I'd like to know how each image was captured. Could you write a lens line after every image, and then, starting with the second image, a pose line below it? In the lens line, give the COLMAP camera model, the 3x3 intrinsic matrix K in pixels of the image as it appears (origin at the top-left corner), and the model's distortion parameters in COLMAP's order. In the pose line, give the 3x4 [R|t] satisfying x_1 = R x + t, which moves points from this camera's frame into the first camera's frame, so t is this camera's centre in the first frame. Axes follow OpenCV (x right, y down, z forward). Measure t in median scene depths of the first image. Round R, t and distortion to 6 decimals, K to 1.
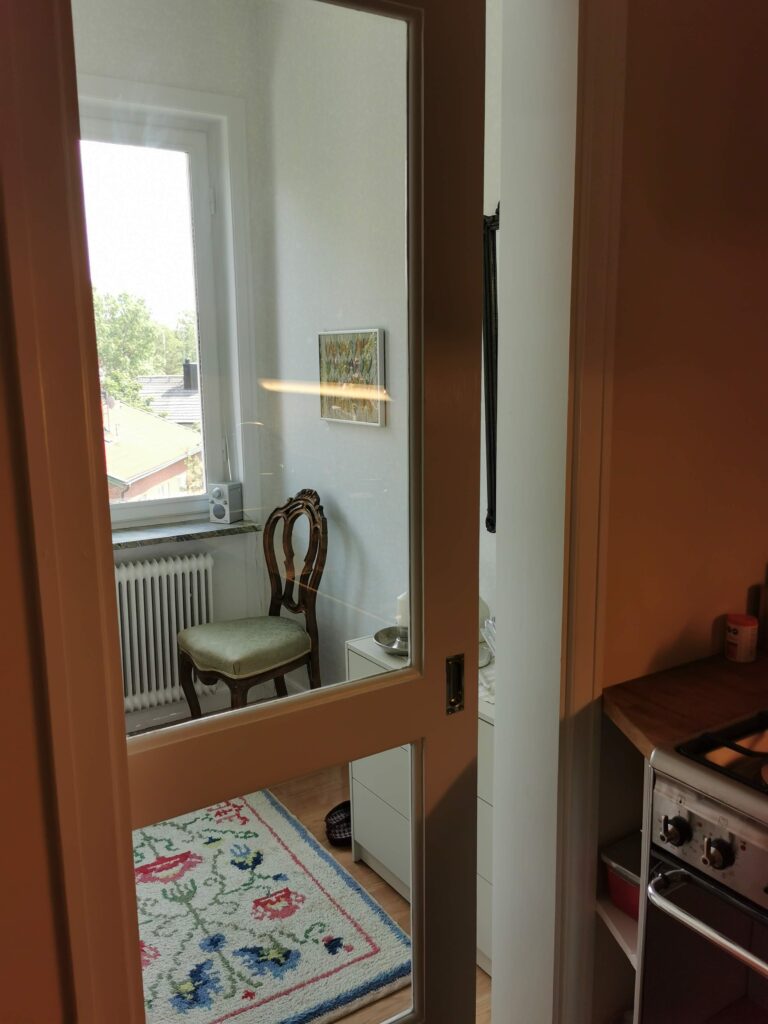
lens RADIAL K [[869.9, 0, 381.2], [0, 869.9, 506.5], [0, 0, 1]] dist [0.033812, -0.024056]
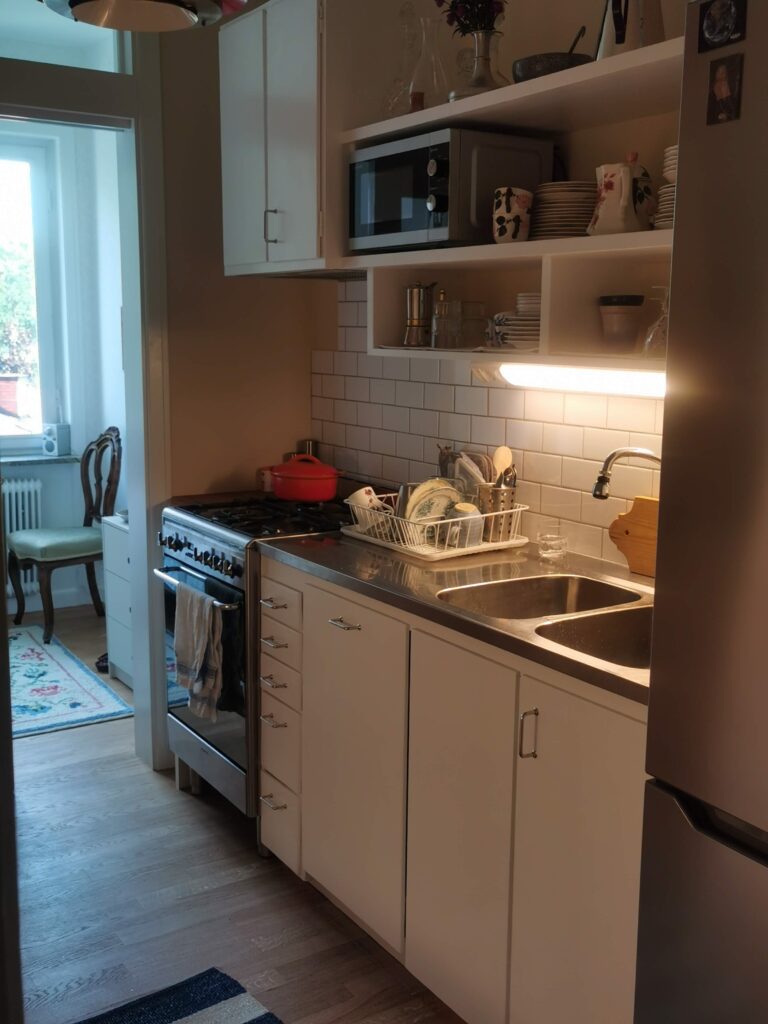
lens RADIAL K [[1134.6, 0, 390.0], [0, 1134.6, 511.4], [0, 0, 1]] dist [-0.003534, 0.000000]
pose [[0.999712, 0.022461, -0.008393, 0.364664], [-0.022627, 0.999539, -0.020232, 0.139108], [0.007935, 0.020416, 0.999760, -0.708251]]
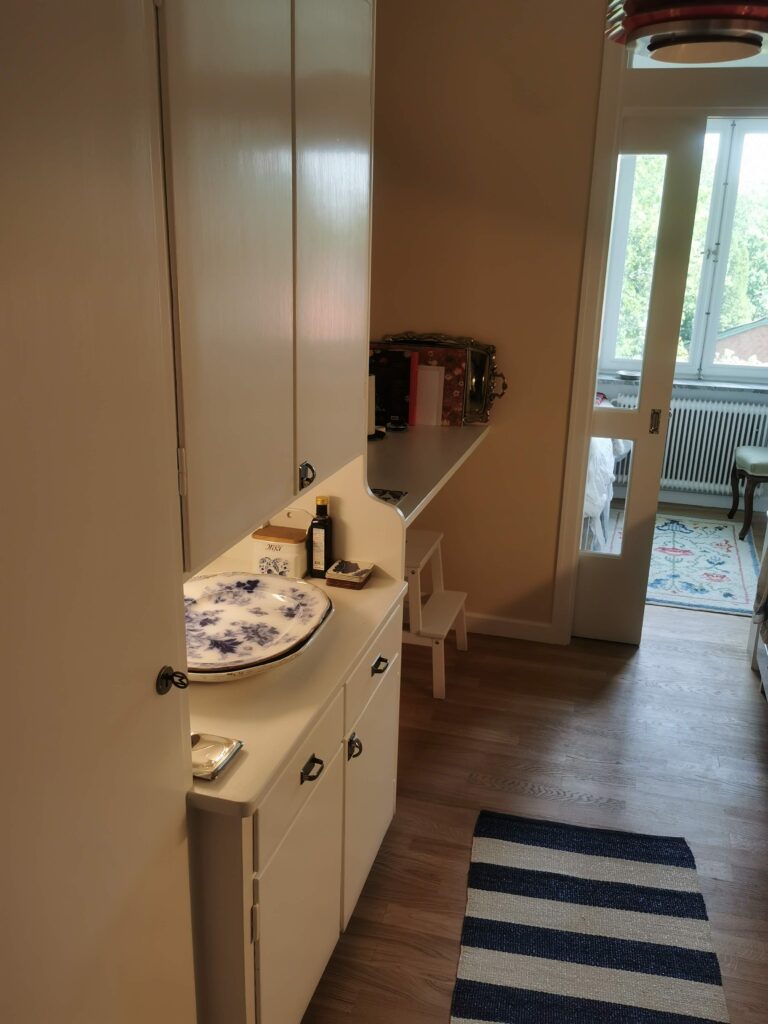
lens RADIAL K [[869.9, 0, 389.6], [0, 869.9, 512.2], [0, 0, 1]] dist [0.033812, -0.024056]
pose [[0.655813, 0.261536, -0.708172, 0.559050], [-0.170615, 0.965149, 0.198439, 0.051158], [0.735391, -0.009314, 0.677579, -0.613561]]
